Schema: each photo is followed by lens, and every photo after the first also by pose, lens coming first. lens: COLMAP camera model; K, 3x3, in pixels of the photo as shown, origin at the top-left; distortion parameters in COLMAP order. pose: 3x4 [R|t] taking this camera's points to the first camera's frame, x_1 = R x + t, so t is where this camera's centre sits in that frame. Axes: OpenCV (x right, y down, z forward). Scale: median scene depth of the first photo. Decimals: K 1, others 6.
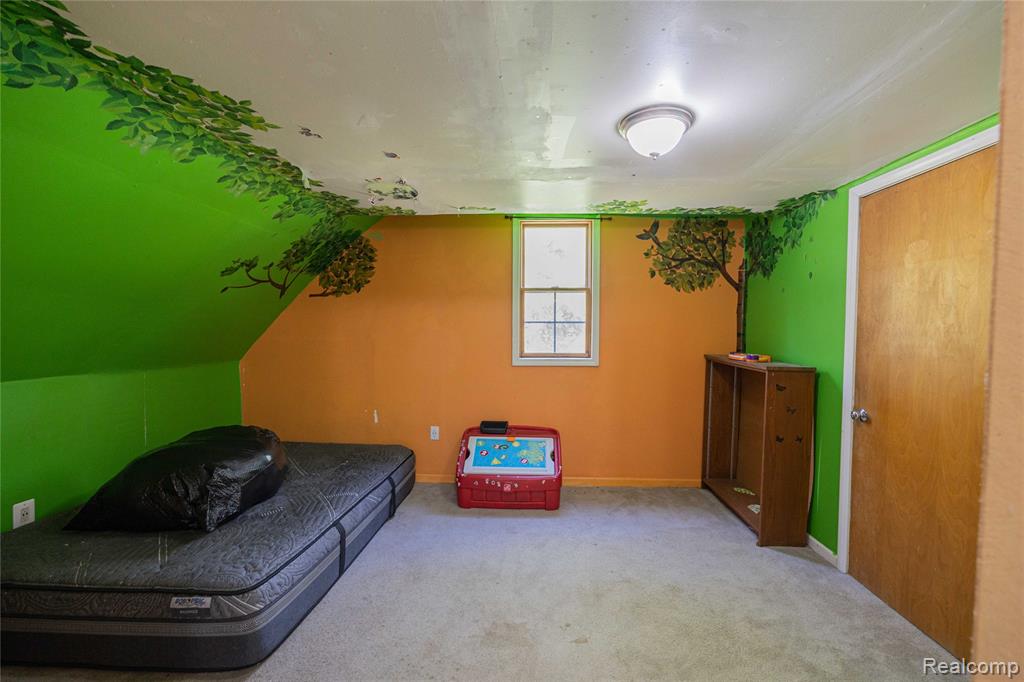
lens RADIAL K [[408.2, 0, 518.4], [0, 408.2, 343.8], [0, 0, 1]] dist [-0.009993, 0.000078]
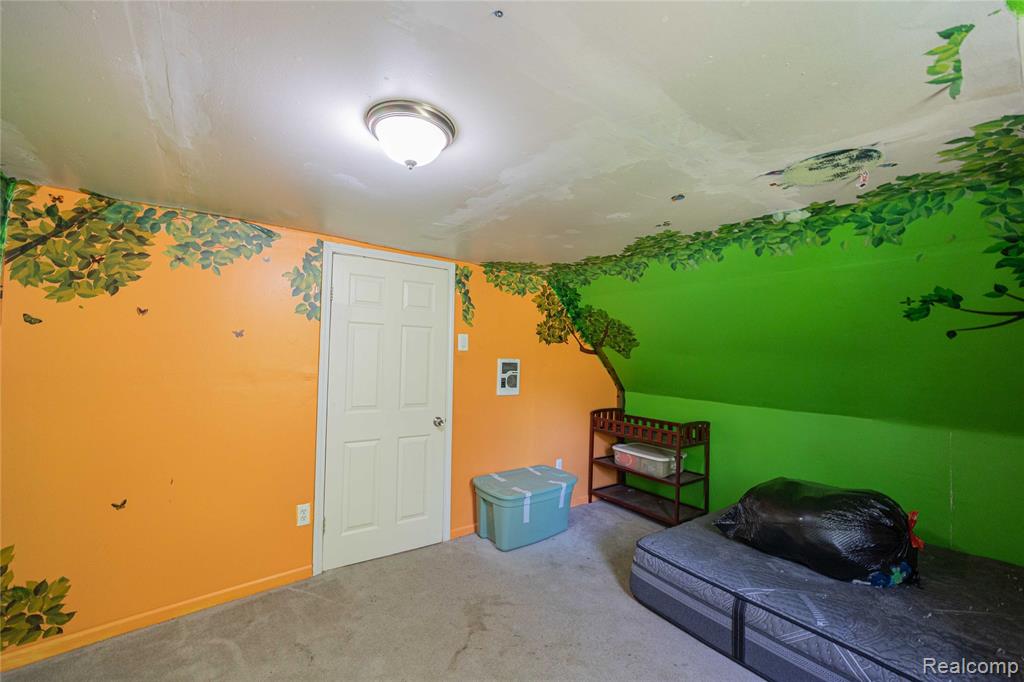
lens RADIAL K [[408.2, 0, 518.4], [0, 408.2, 343.8], [0, 0, 1]] dist [-0.009993, 0.000078]
pose [[-0.769934, -0.046978, -0.636392, 0.512554], [-0.052109, 0.998584, -0.010671, -0.080523], [0.635992, 0.024946, -0.771292, 1.349330]]
